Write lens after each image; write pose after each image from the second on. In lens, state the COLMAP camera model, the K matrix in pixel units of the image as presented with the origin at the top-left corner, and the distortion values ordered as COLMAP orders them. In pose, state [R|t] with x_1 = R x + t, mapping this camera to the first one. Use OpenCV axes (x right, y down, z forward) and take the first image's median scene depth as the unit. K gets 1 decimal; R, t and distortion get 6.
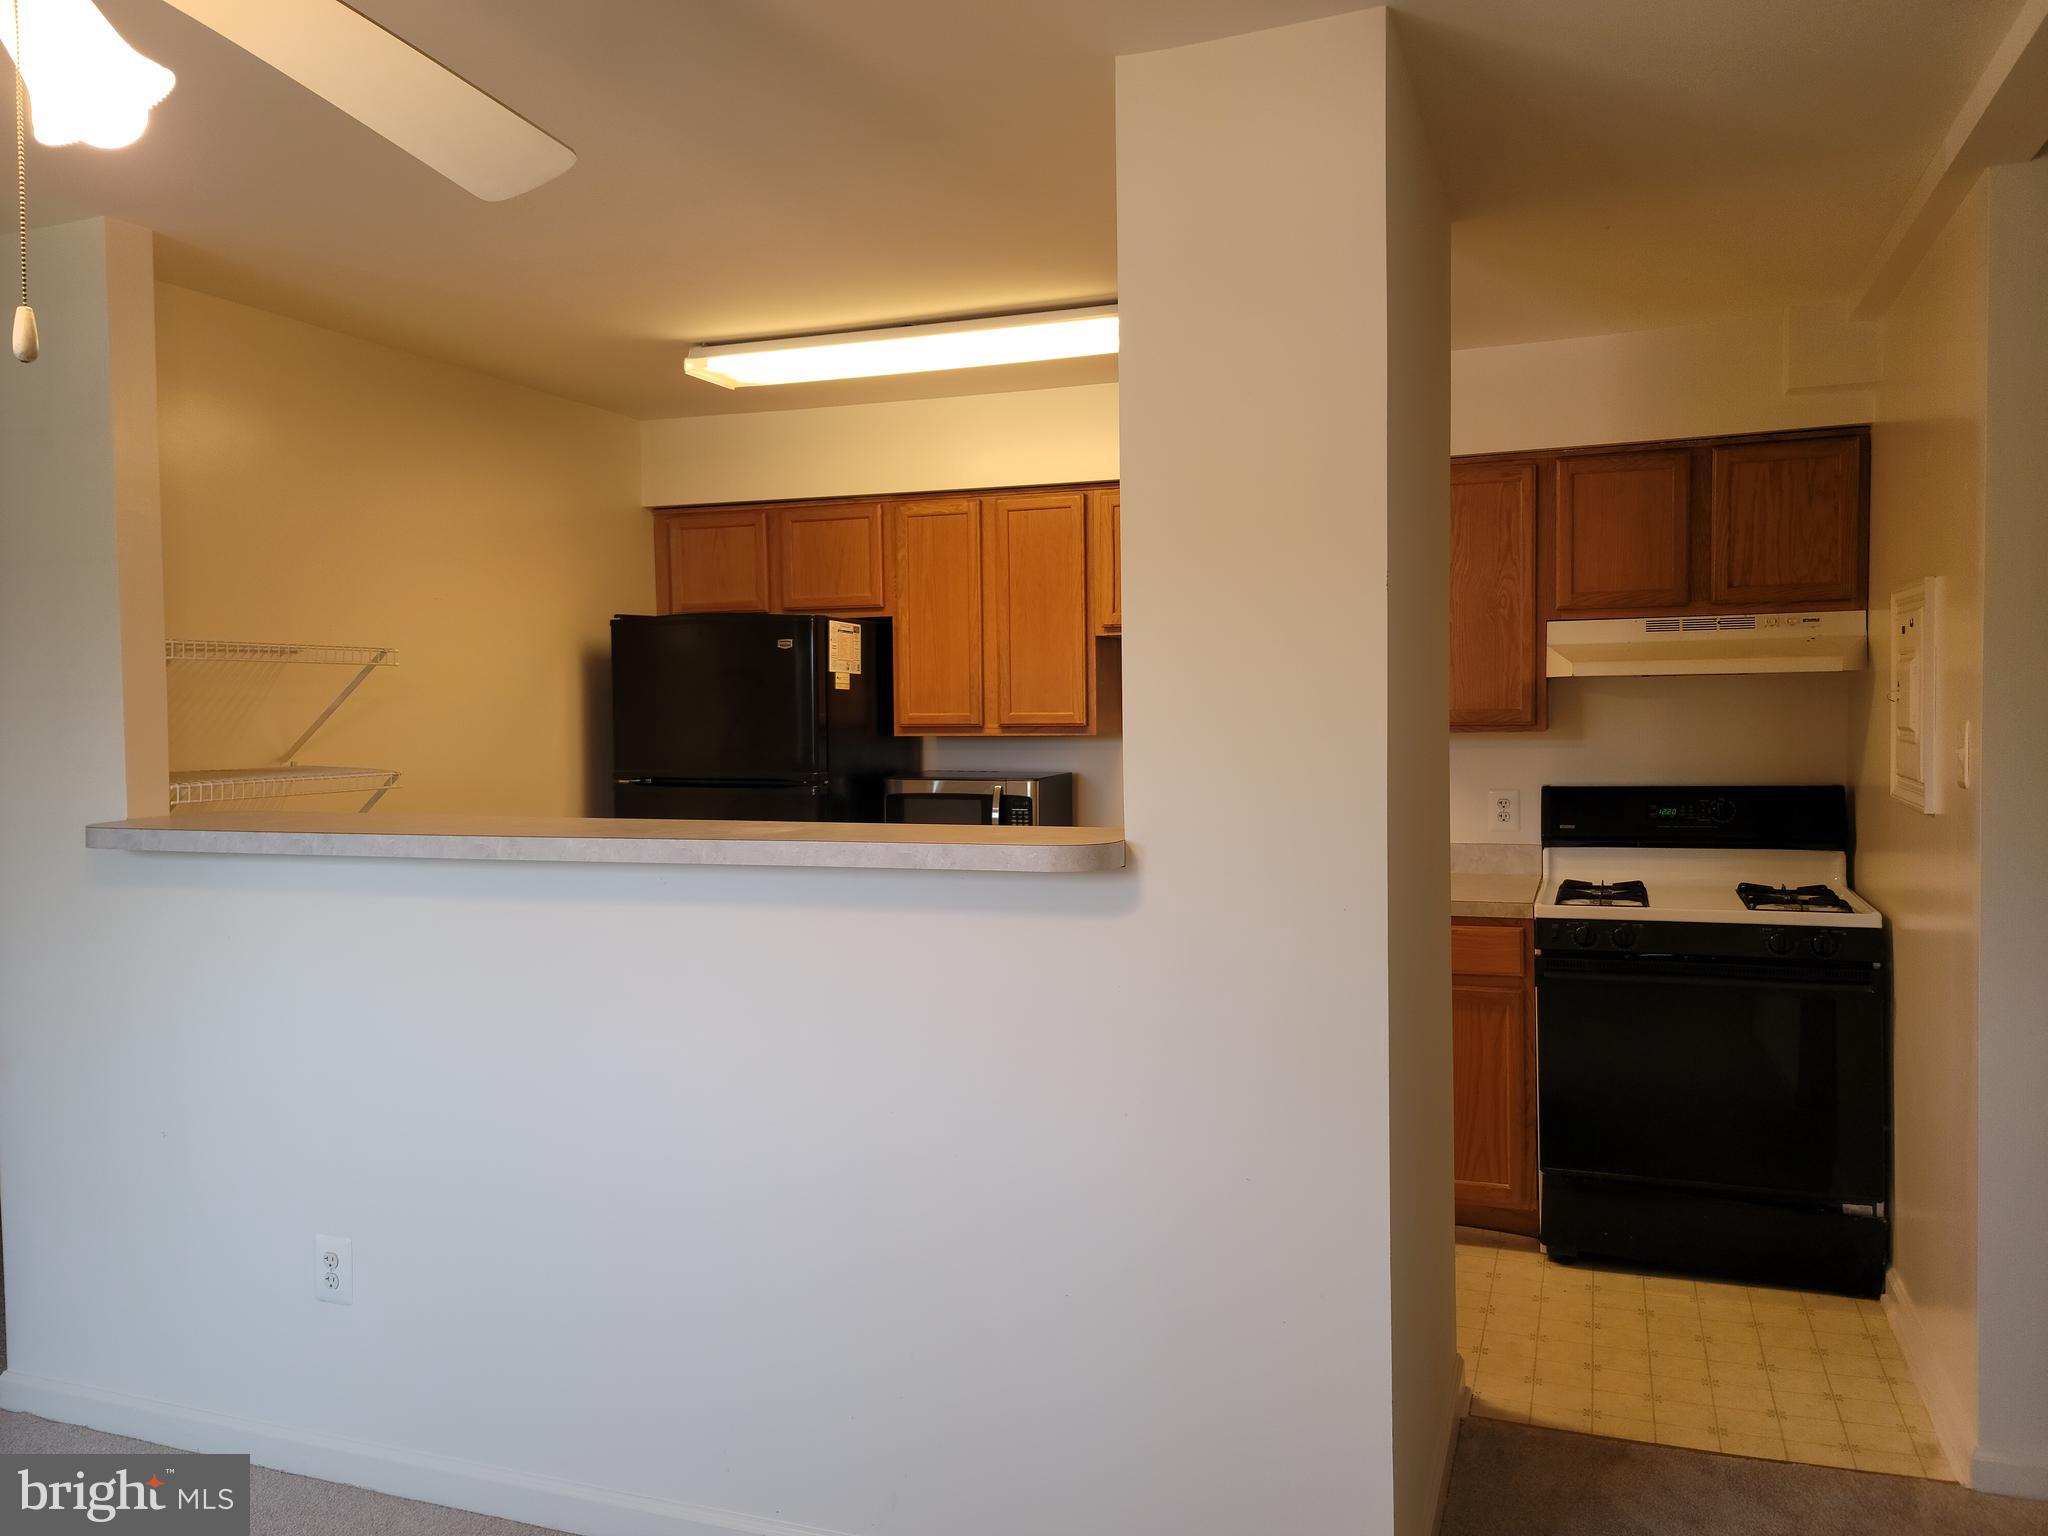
lens RADIAL K [[1483.4, 0, 1033.9], [0, 1483.4, 758.9], [0, 0, 1]] dist [0.004194, 0.002117]
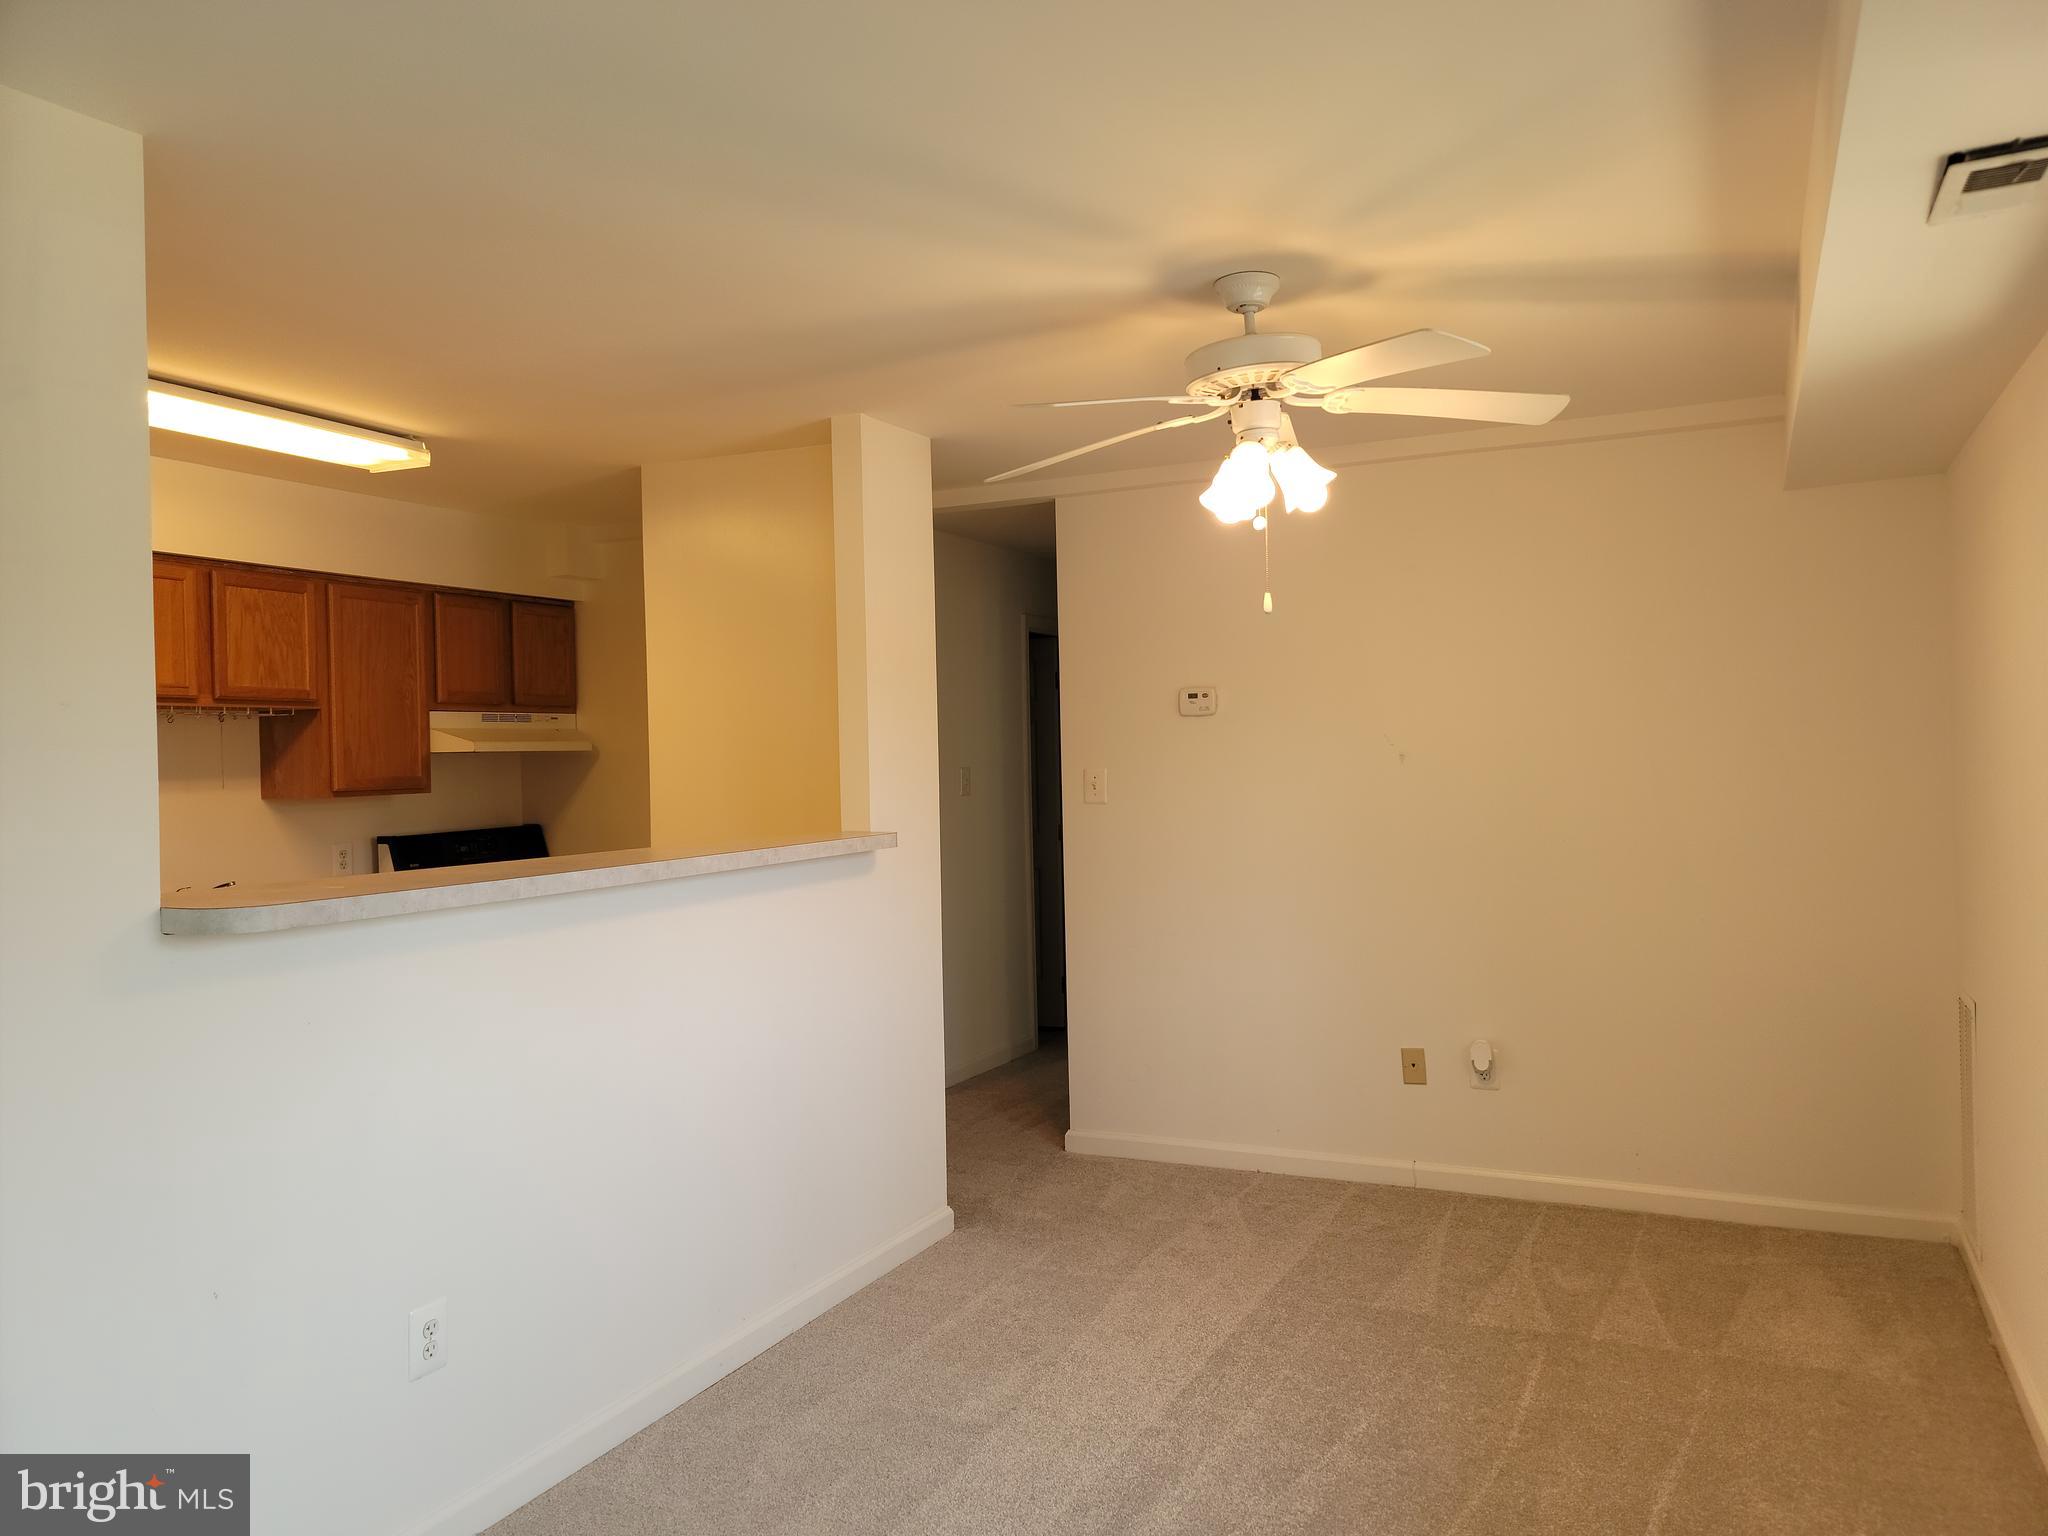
lens RADIAL K [[1483.4, 0, 1028.3], [0, 1483.4, 764.0], [0, 0, 1]] dist [0.004194, 0.002117]
pose [[0.104684, 0.004599, 0.994495, -0.984618], [0.056906, 0.998323, -0.010607, 0.000486], [-0.992876, 0.057704, 0.104247, 0.342631]]
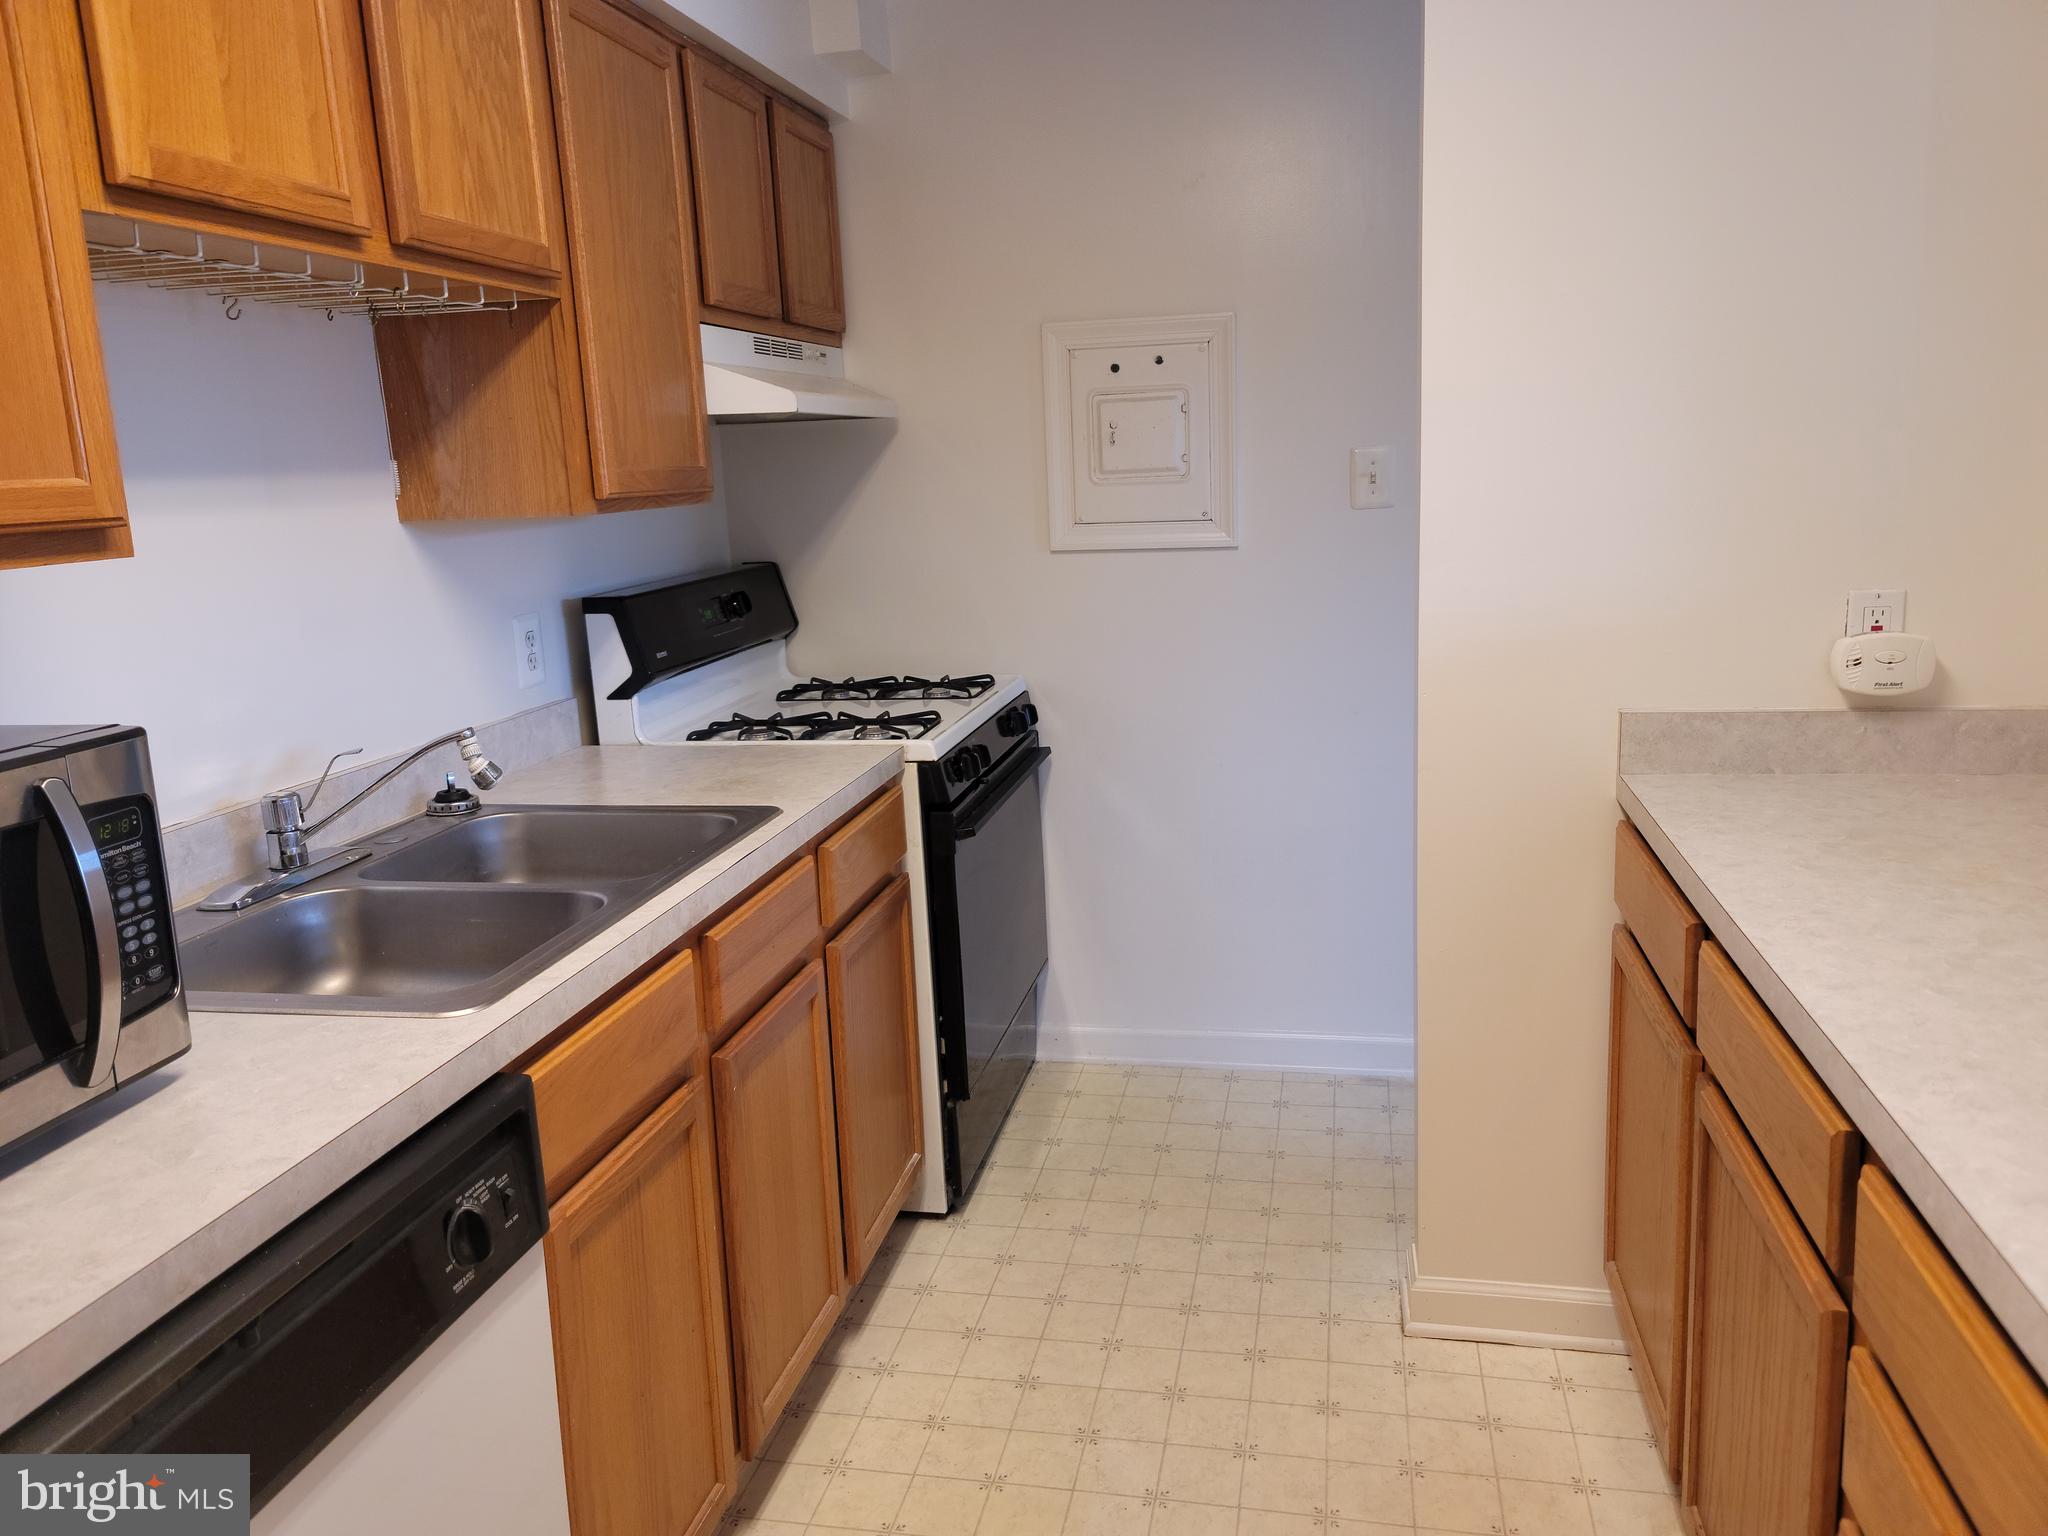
lens RADIAL K [[1483.4, 0, 1036.2], [0, 1483.4, 775.9], [0, 0, 1]] dist [0.004194, 0.002117]
pose [[-0.152985, -0.191881, 0.969421, -0.331988], [0.077038, 0.975668, 0.205275, -0.025066], [-0.985221, 0.106086, -0.134480, 1.020177]]
